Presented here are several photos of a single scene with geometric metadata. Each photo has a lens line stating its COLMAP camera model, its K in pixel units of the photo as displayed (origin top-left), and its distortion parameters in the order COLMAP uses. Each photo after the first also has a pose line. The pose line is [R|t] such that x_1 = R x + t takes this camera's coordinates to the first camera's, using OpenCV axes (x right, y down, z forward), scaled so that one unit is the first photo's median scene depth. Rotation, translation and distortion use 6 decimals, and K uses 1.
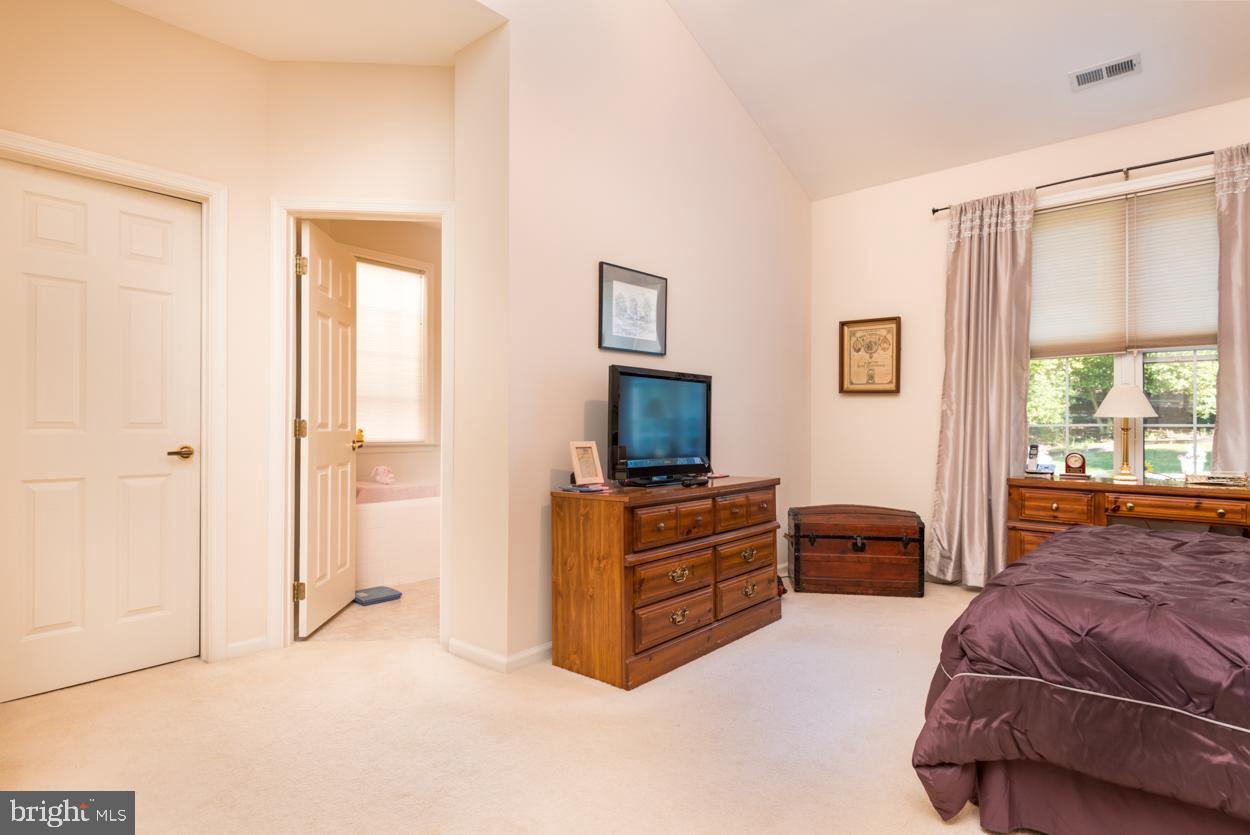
lens RADIAL K [[627.8, 0, 623.7], [0, 627.8, 430.7], [0, 0, 1]] dist [0.032859, -0.027916]
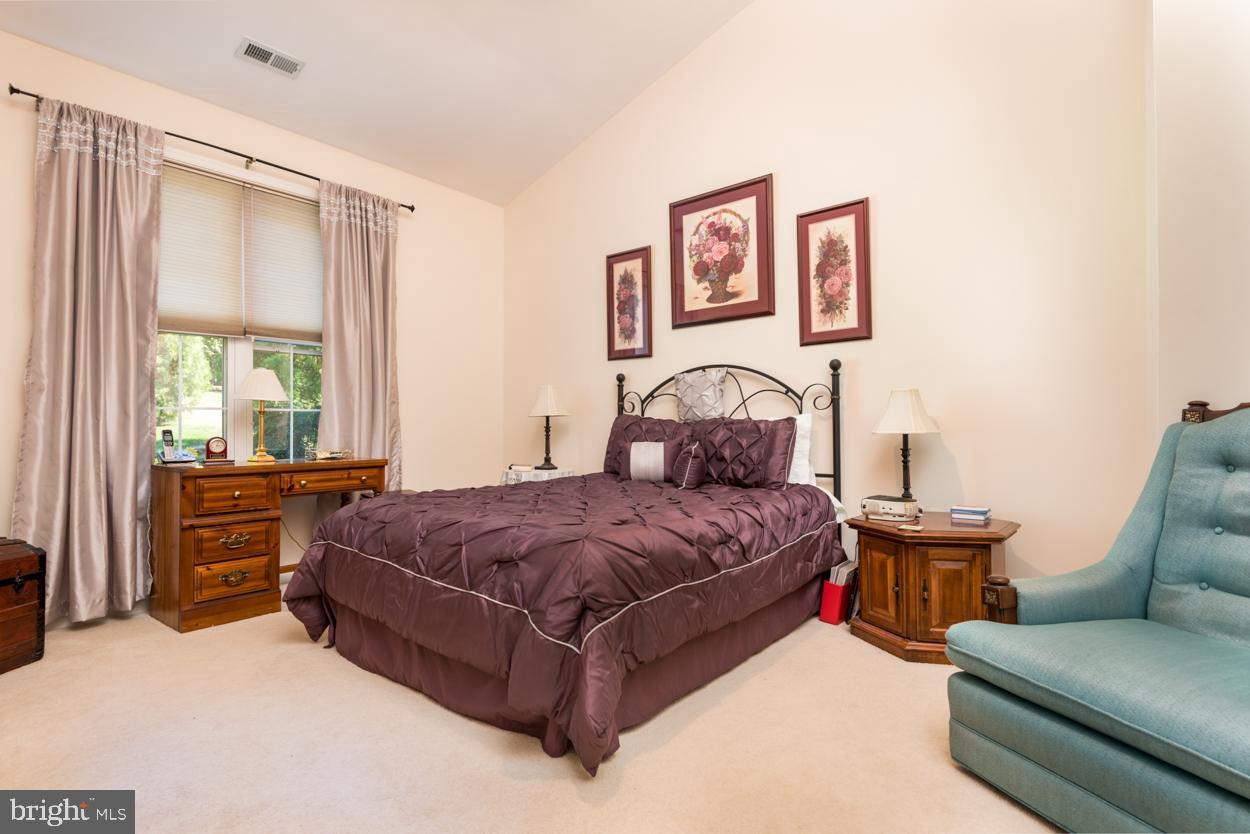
lens RADIAL K [[618.0, 0, 621.6], [0, 618.0, 422.3], [0, 0, 1]] dist [0.021070, -0.014688]
pose [[-0.032332, -0.002430, 0.999474, -0.230632], [0.006183, 0.999977, 0.002632, 0.014339], [-0.999458, 0.006265, -0.032316, 0.434984]]
